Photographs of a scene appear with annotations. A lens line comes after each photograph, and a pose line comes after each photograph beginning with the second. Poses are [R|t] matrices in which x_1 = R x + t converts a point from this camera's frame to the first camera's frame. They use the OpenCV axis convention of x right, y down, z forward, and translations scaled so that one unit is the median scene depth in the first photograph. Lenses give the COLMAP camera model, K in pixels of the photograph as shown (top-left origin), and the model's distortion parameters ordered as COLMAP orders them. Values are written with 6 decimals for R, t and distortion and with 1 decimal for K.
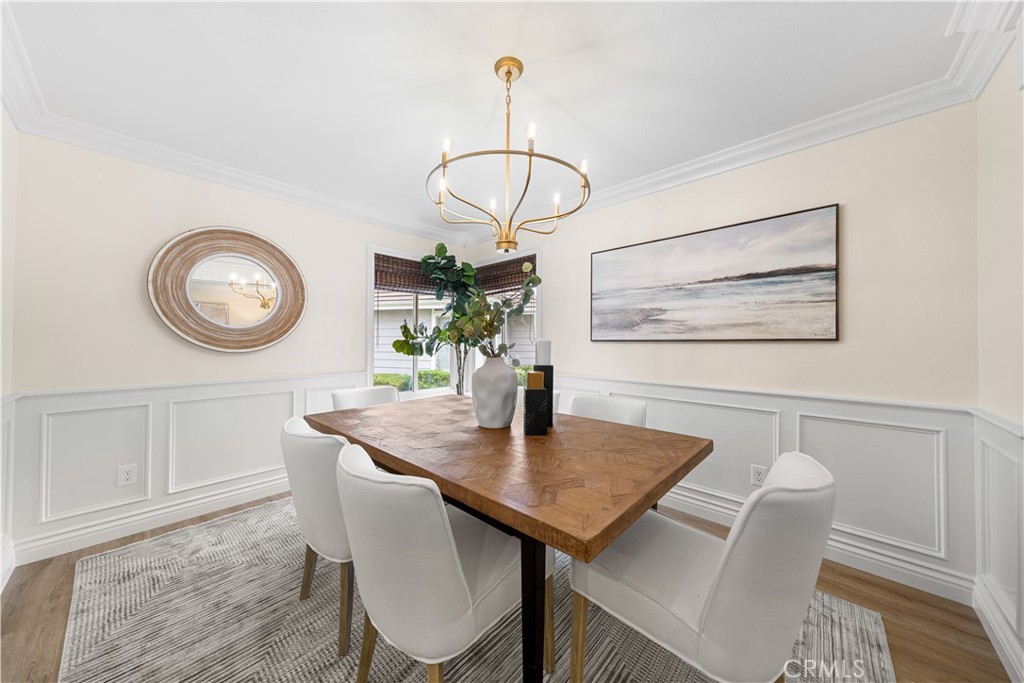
lens RADIAL K [[344.7, 0, 512.8], [0, 344.7, 341.6], [0, 0, 1]] dist [0.005423, -0.000036]
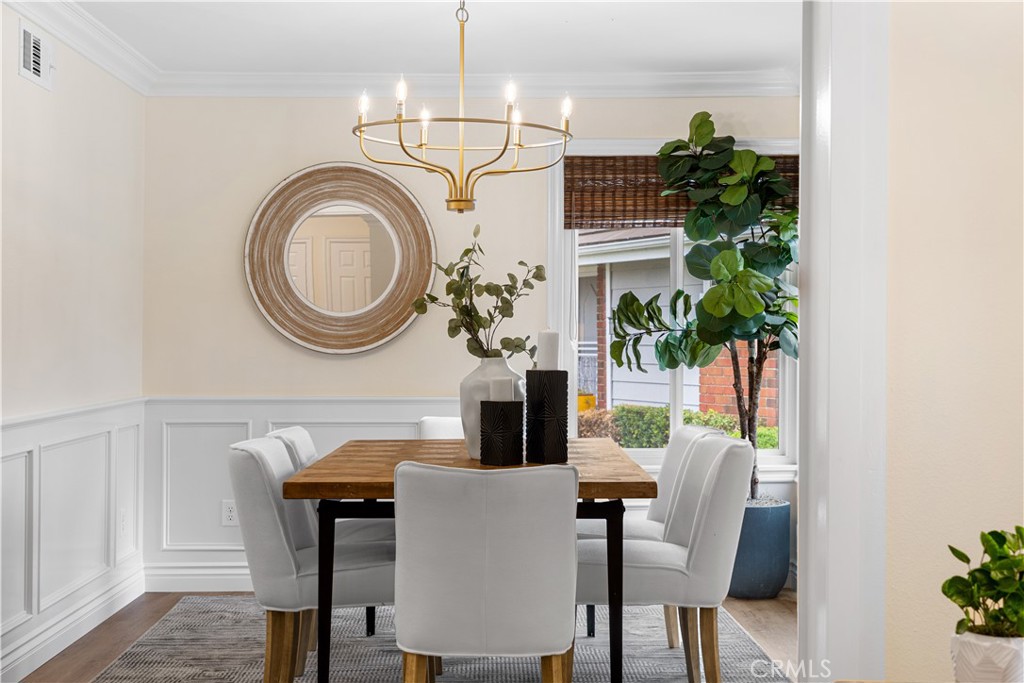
lens RADIAL K [[1520.5, 0, 512.7], [0, 1520.5, 343.6], [0, 0, 1]] dist [0.037137, 0.000000]
pose [[0.680169, -0.002863, -0.733050, 1.593449], [0.003762, 0.999993, -0.000415, 0.015397], [0.733046, -0.002475, 0.680175, -0.738238]]
